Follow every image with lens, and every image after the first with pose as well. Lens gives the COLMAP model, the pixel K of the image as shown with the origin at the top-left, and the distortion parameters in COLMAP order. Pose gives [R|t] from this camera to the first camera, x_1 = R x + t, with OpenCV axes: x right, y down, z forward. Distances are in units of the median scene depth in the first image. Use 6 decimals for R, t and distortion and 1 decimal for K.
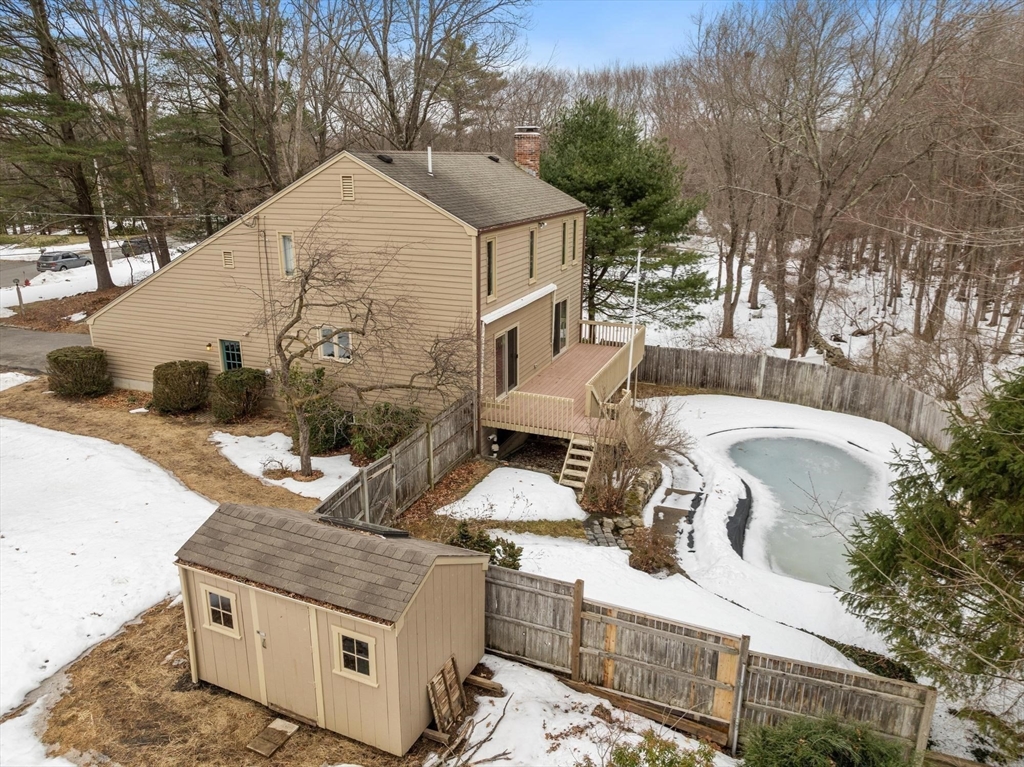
lens RADIAL K [[721.3, 0, 512.0], [0, 721.3, 383.5], [0, 0, 1]] dist [-0.024882, 0.004561]
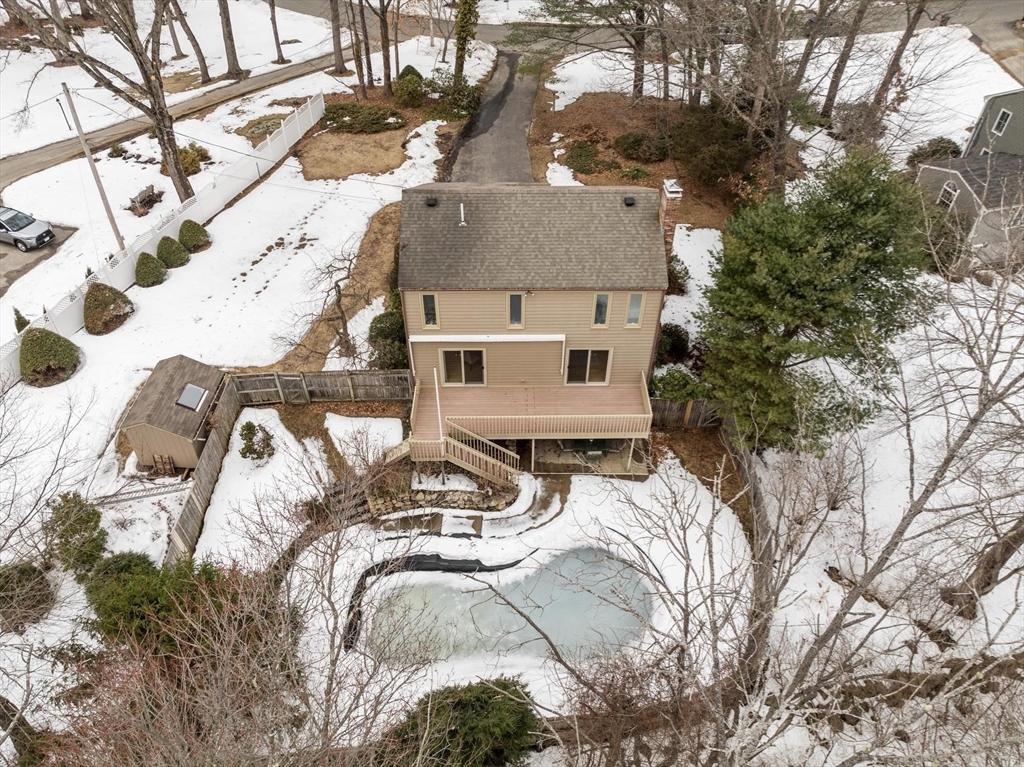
lens RADIAL K [[721.3, 0, 512.0], [0, 721.3, 383.5], [0, 0, 1]] dist [-0.024882, 0.004561]
pose [[0.384874, 0.627844, -0.676523, 1.026389], [-0.281778, 0.777920, 0.561642, -0.842846], [0.878905, -0.025531, 0.476314, 0.443068]]
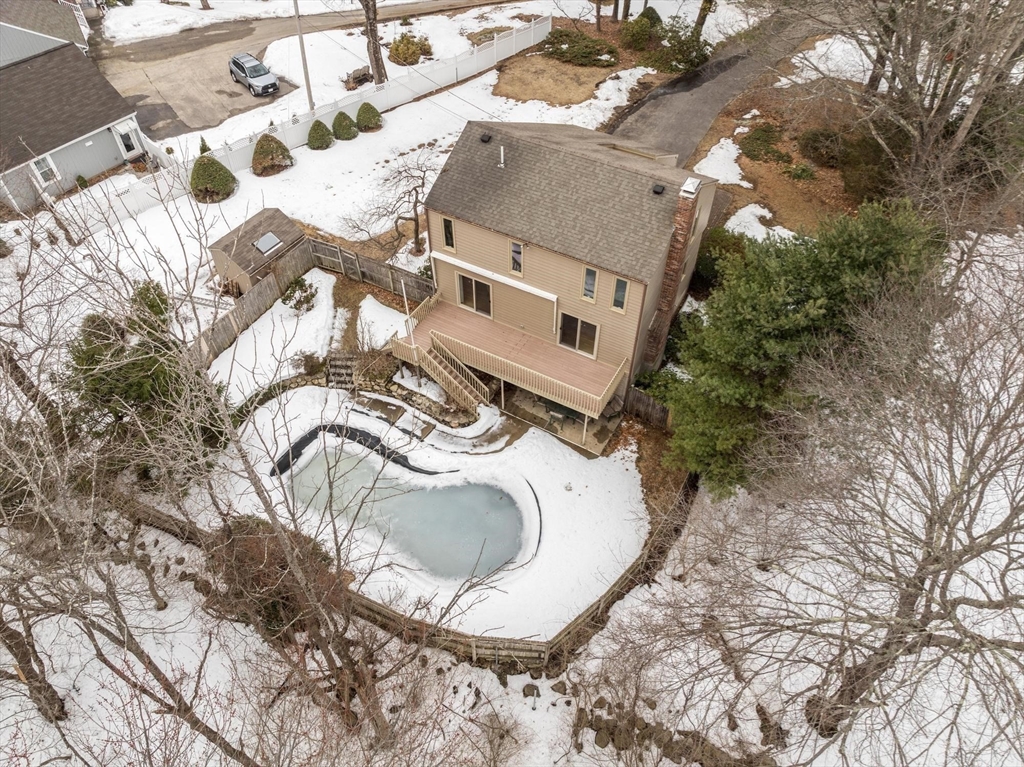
lens RADIAL K [[721.3, 0, 512.0], [0, 721.3, 383.5], [0, 0, 1]] dist [-0.024882, 0.004561]
pose [[-0.129780, 0.737010, -0.663305, 1.165987], [-0.302995, 0.607486, 0.734272, -1.091119], [0.944114, 0.296272, 0.144471, 0.951687]]
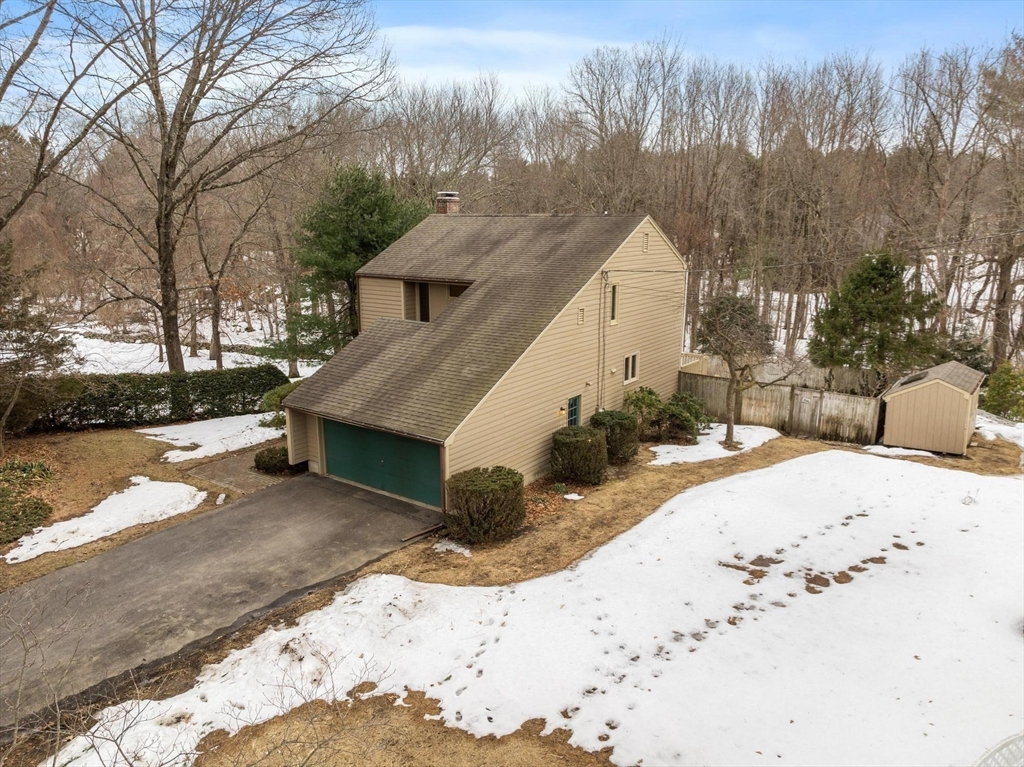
lens RADIAL K [[721.3, 0, 512.0], [0, 721.3, 383.5], [0, 0, 1]] dist [-0.024882, 0.004561]
pose [[0.245199, -0.226751, 0.942582, -1.500486], [0.286359, 0.945821, 0.153038, -0.283972], [-0.926216, 0.232392, 0.296846, 0.848489]]
